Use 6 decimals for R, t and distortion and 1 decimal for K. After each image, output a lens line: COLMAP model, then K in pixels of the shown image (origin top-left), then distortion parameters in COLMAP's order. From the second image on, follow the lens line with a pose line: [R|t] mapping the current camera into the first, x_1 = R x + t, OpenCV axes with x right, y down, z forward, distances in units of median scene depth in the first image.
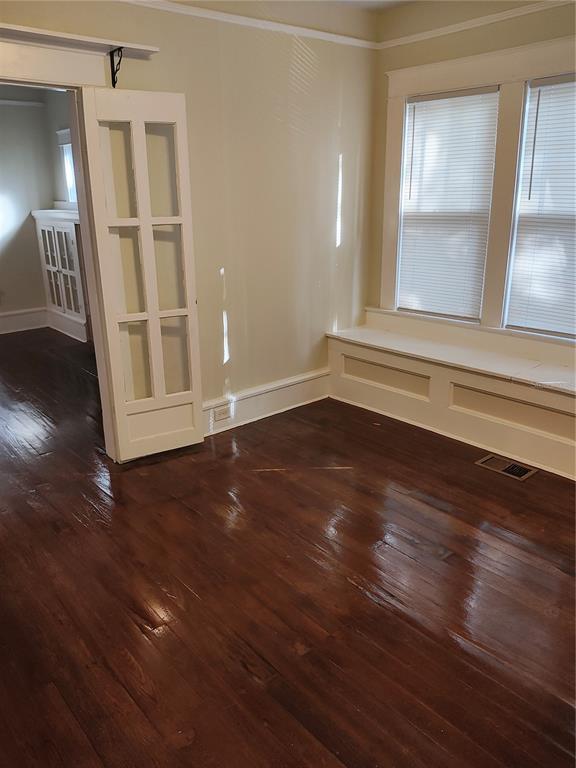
lens RADIAL K [[584.9, 0, 284.6], [0, 584.9, 384.1], [0, 0, 1]] dist [0.051757, -0.088045]
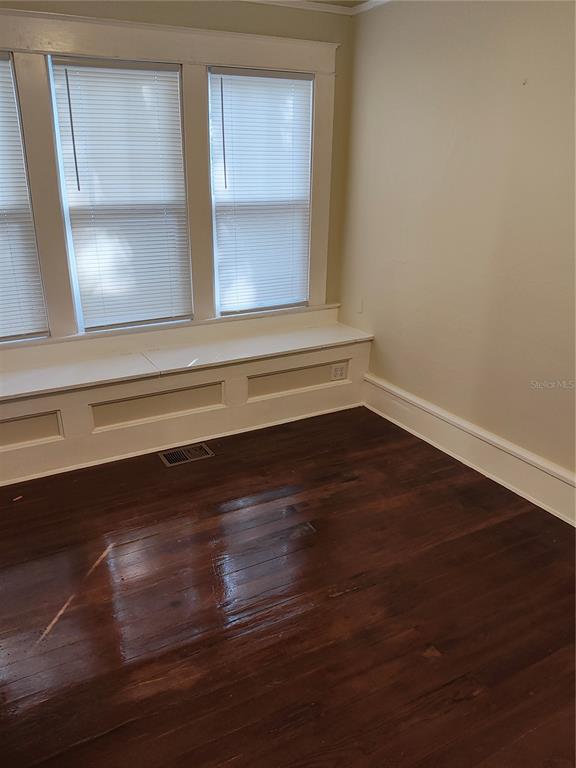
lens RADIAL K [[569.9, 0, 286.0], [0, 569.9, 396.7], [0, 0, 1]] dist [0.053068, -0.135363]
pose [[0.211905, -0.338564, 0.916772, -0.459833], [0.307080, 0.913630, 0.266424, -0.161960], [-0.927792, 0.225065, 0.297569, 0.522054]]
